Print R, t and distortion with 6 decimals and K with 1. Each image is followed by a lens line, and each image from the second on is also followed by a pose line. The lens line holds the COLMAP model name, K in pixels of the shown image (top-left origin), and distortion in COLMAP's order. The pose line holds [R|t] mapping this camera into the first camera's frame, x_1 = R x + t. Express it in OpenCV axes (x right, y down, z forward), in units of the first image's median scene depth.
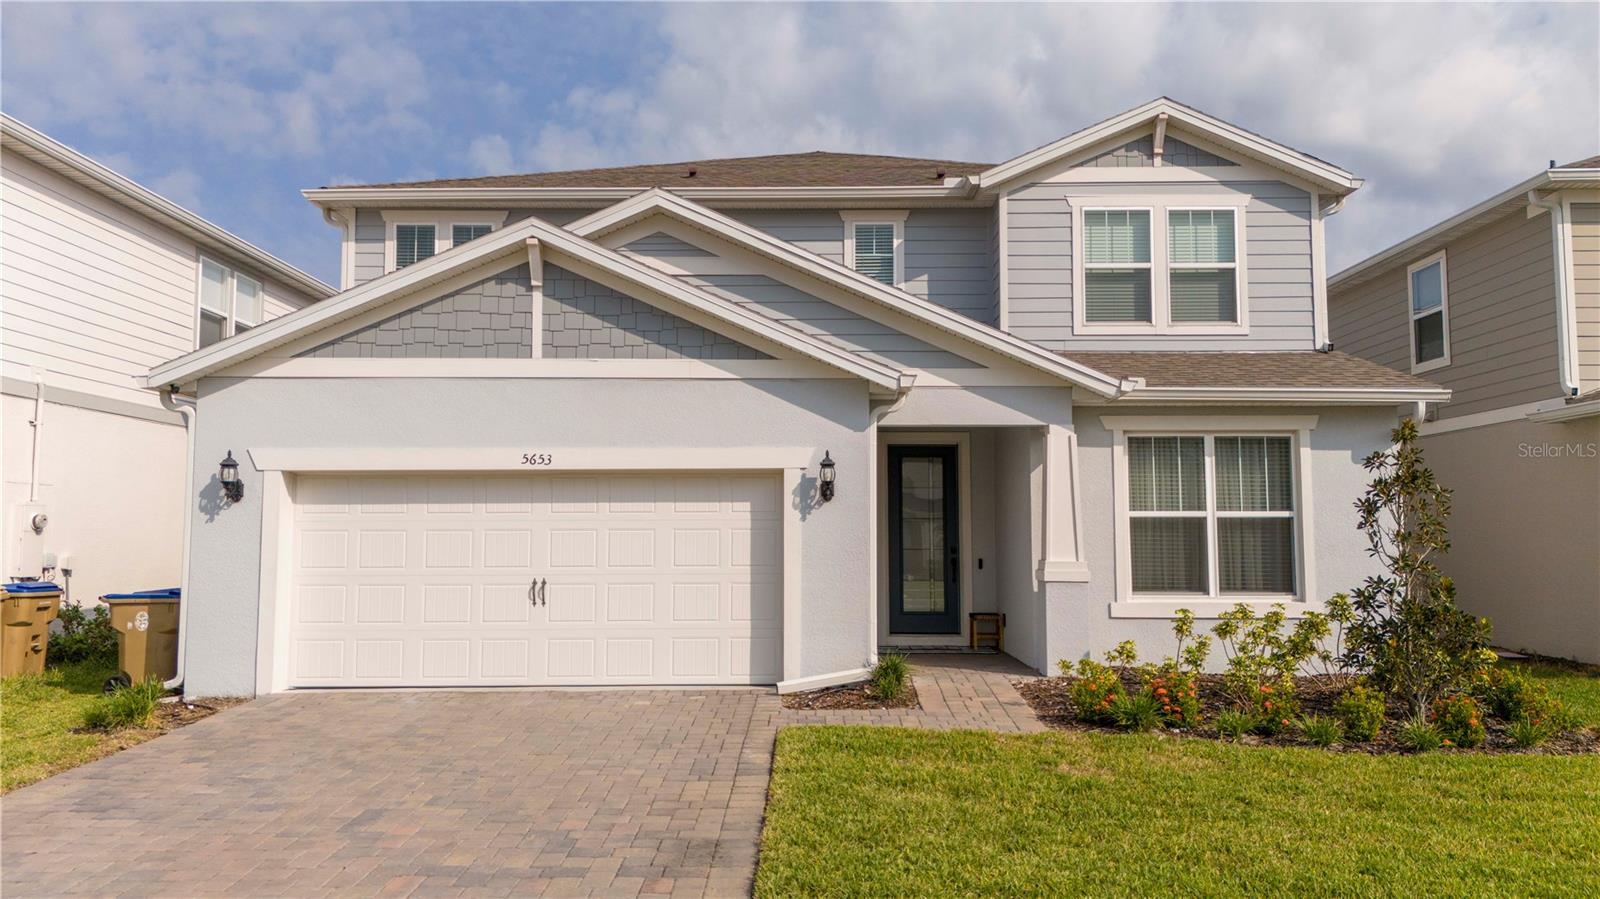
lens RADIAL K [[1168.4, 0, 811.8], [0, 1168.4, 453.9], [0, 0, 1]] dist [0.059930, -0.045789]
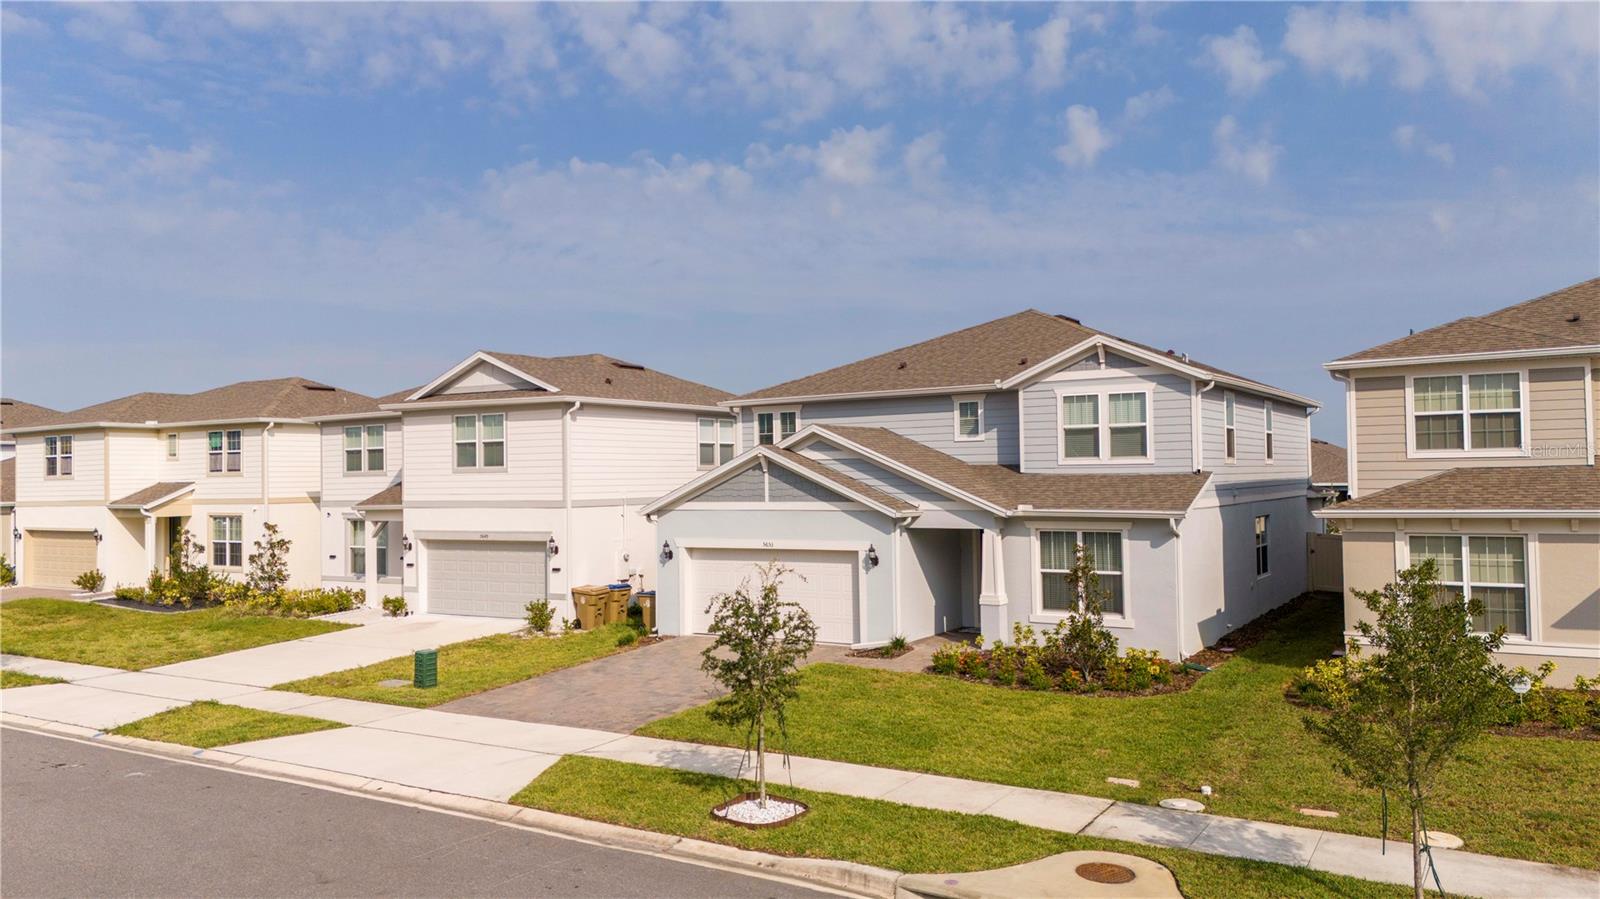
lens RADIAL K [[1168.4, 0, 797.5], [0, 1168.4, 451.5], [0, 0, 1]] dist [0.059930, -0.045789]
pose [[0.847908, -0.023929, -0.529602, 0.971402], [0.052328, 0.997880, 0.038691, -0.245683], [0.527554, -0.060520, 0.847363, -0.875255]]
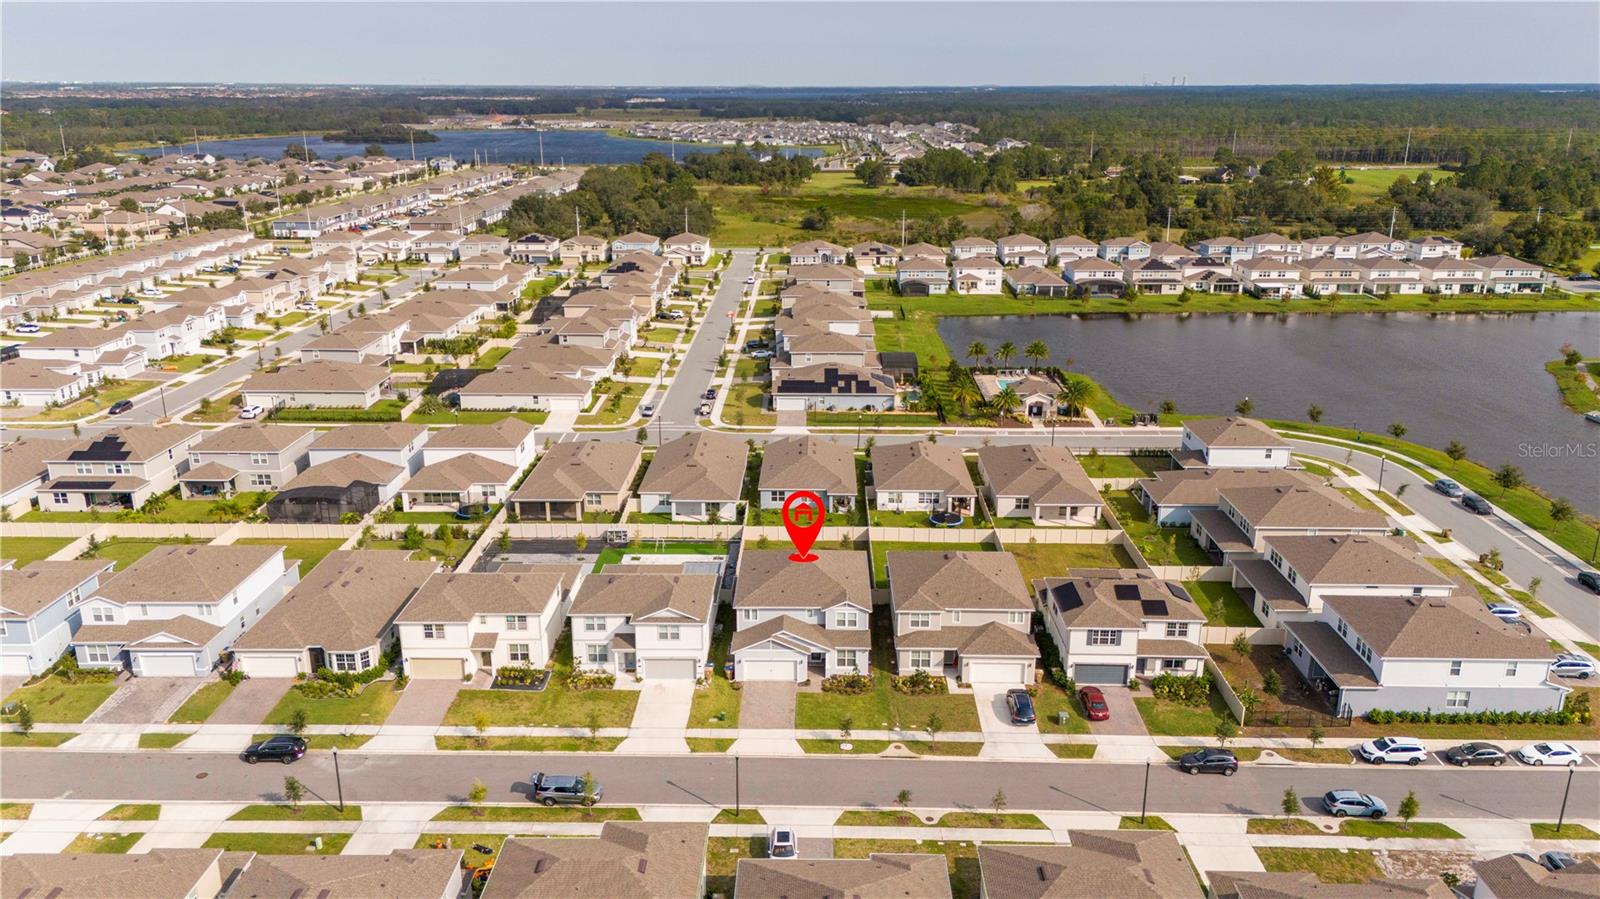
lens RADIAL K [[1168.4, 0, 796.4], [0, 1168.4, 439.6], [0, 0, 1]] dist [0.059930, -0.045789]
pose [[0.999782, 0.005784, -0.020065, 0.133834], [0.001705, 0.935064, 0.354476, -4.509725], [0.020812, -0.354433, 0.934850, -6.495228]]
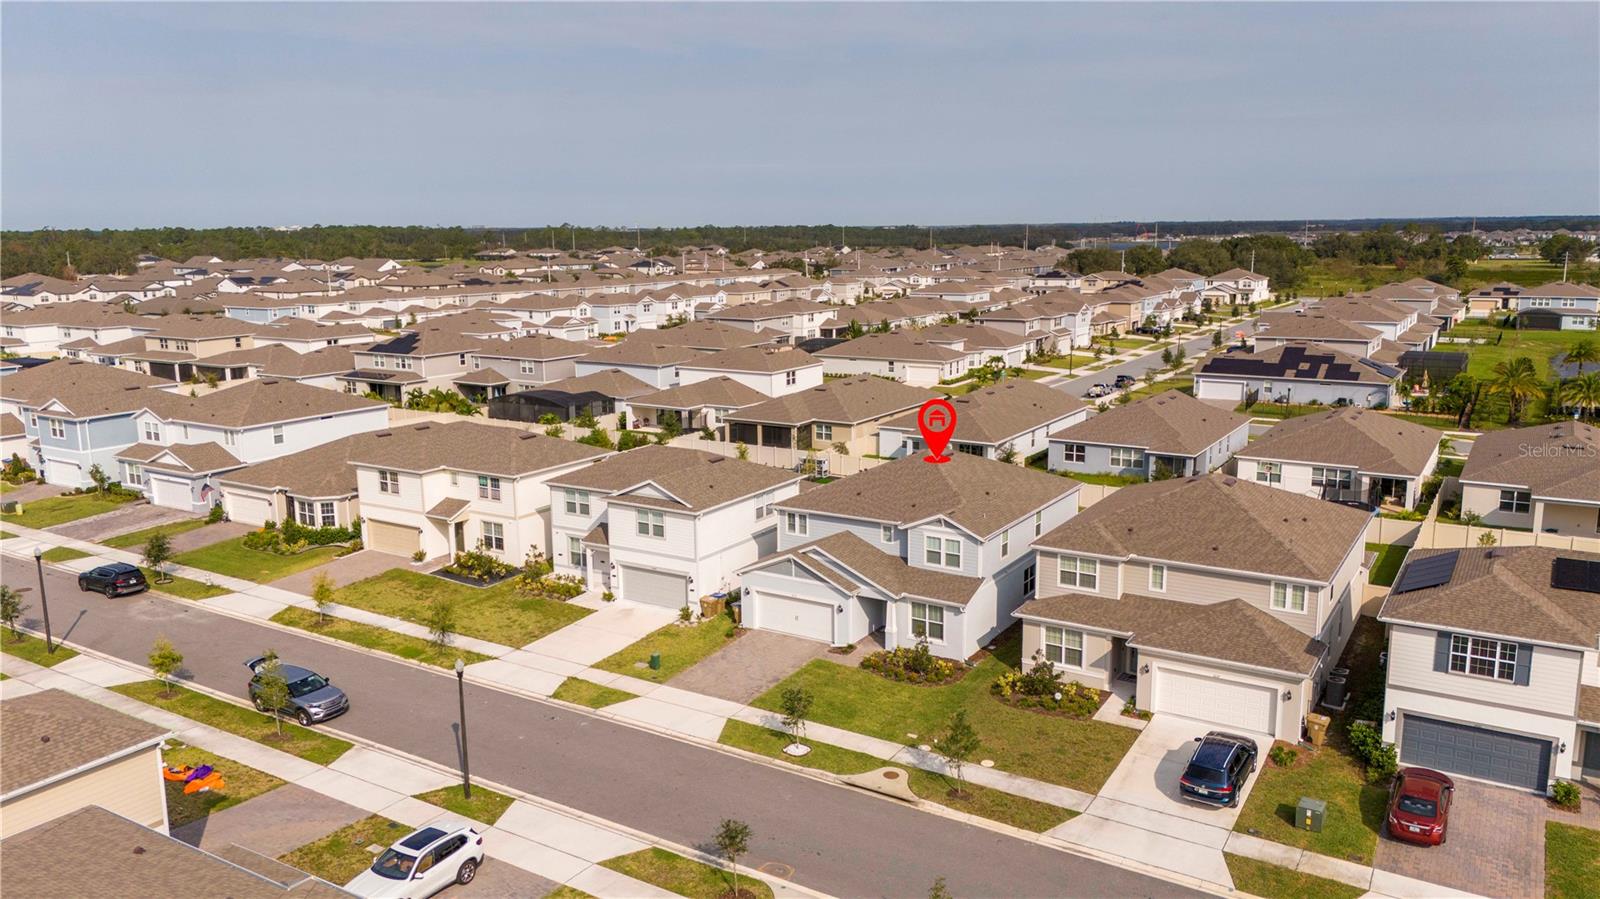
lens RADIAL K [[1168.4, 0, 796.1], [0, 1168.4, 437.3], [0, 0, 1]] dist [0.059930, -0.045789]
pose [[0.845134, 0.085336, -0.527700, 2.252057], [0.049279, 0.970534, 0.235871, -1.743388], [0.532279, -0.225347, 0.816026, -2.836362]]
